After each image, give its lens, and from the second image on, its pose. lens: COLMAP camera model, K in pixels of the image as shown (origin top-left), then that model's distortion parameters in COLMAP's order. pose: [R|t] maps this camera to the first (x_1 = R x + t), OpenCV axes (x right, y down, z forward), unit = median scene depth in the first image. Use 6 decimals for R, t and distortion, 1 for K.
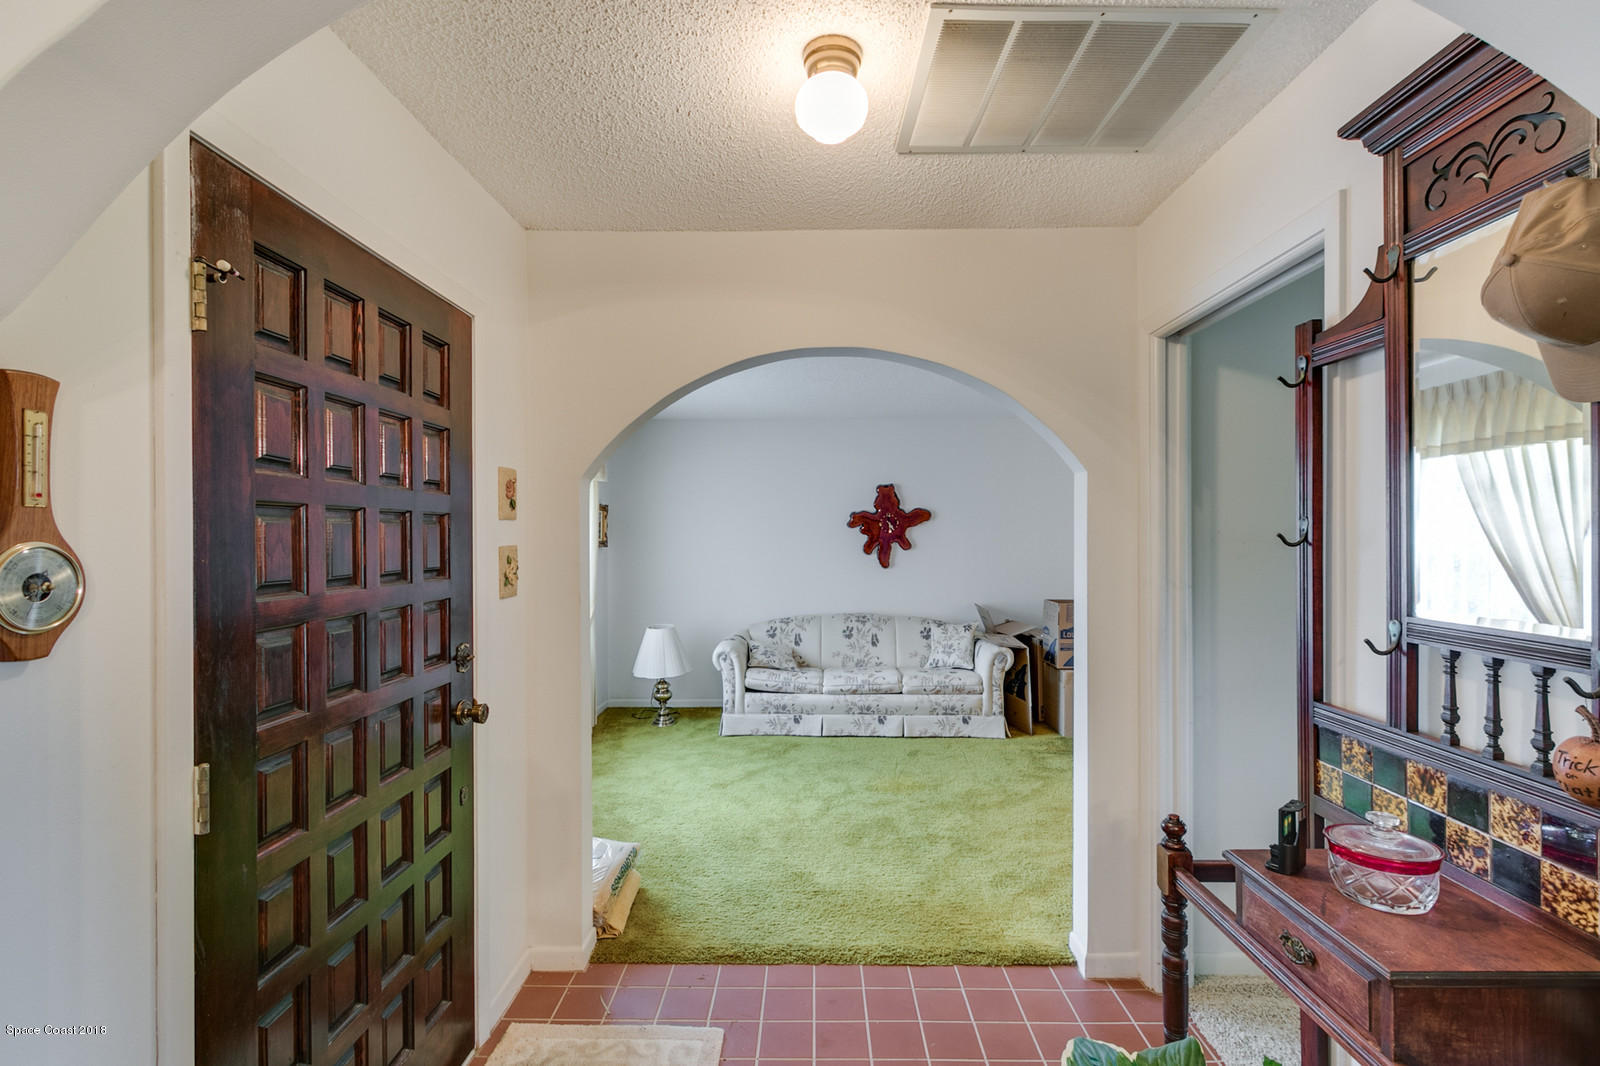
lens RADIAL K [[756.0, 0, 800.0], [0, 756.0, 533.0], [0, 0, 1]] dist [-0.002422, -0.000580]
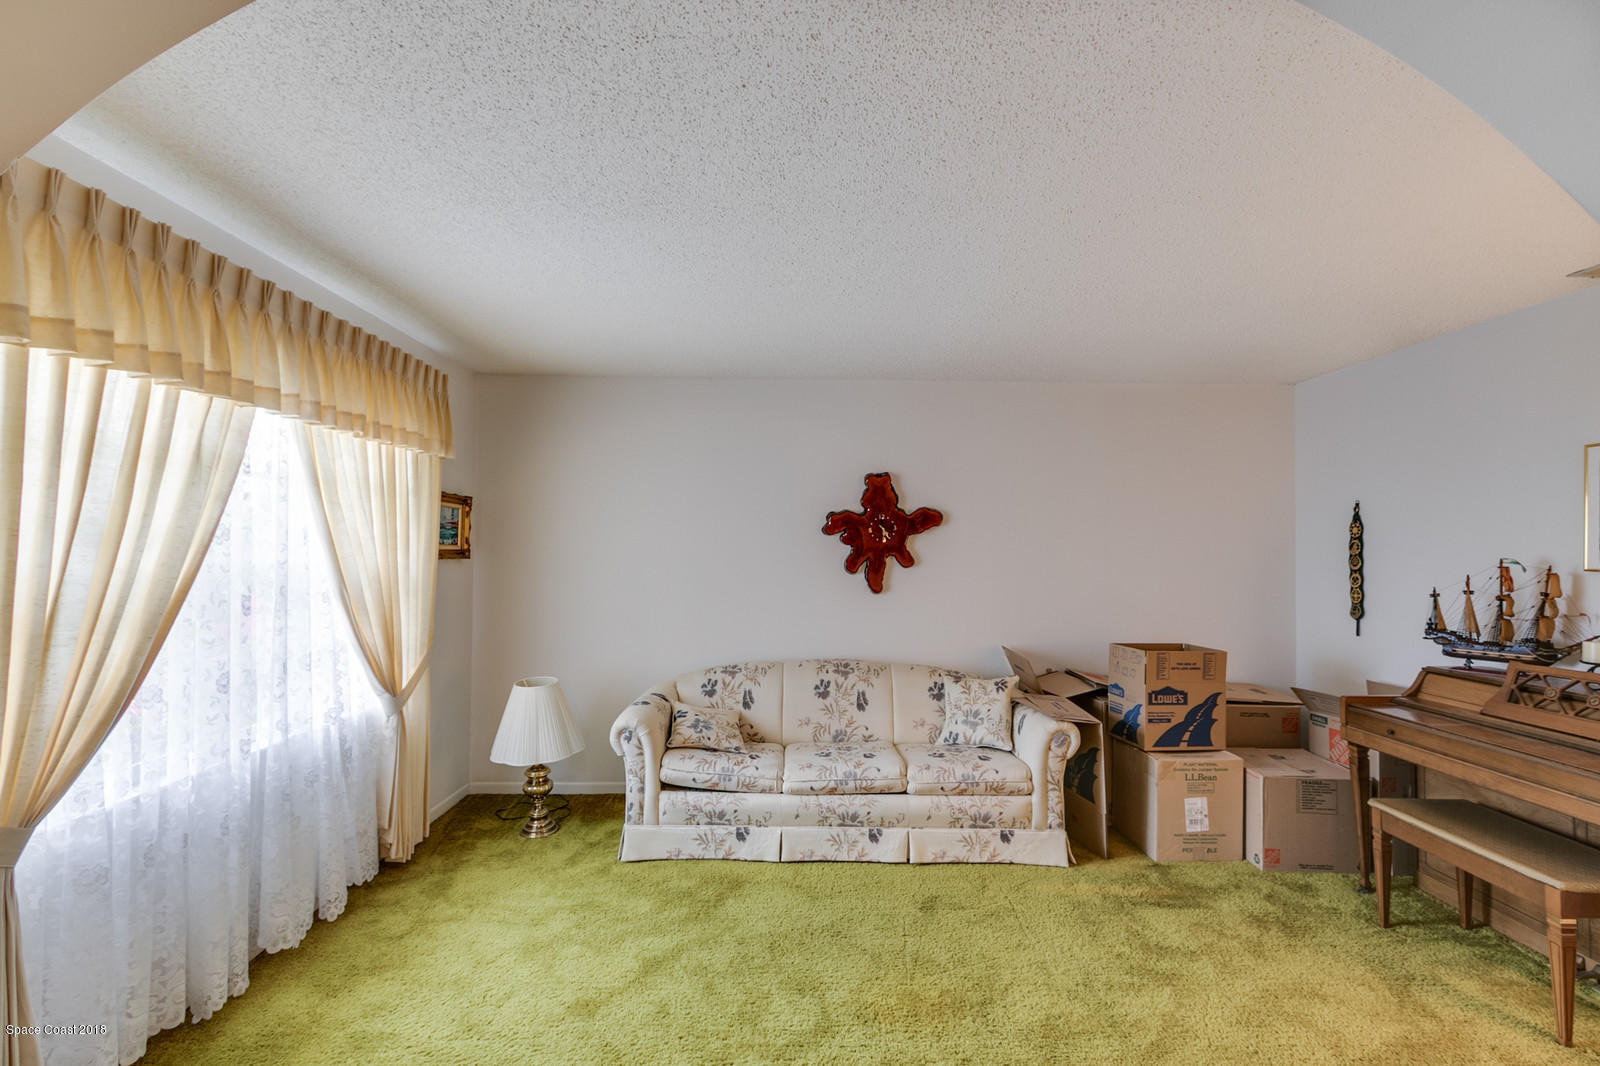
lens RADIAL K [[756.0, 0, 800.0], [0, 756.0, 533.0], [0, 0, 1]] dist [-0.002422, -0.000580]
pose [[0.999197, 0.011267, 0.038445, 0.017700], [-0.010708, 0.999834, -0.014719, 0.002376], [-0.038604, 0.014295, 0.999152, 0.356689]]
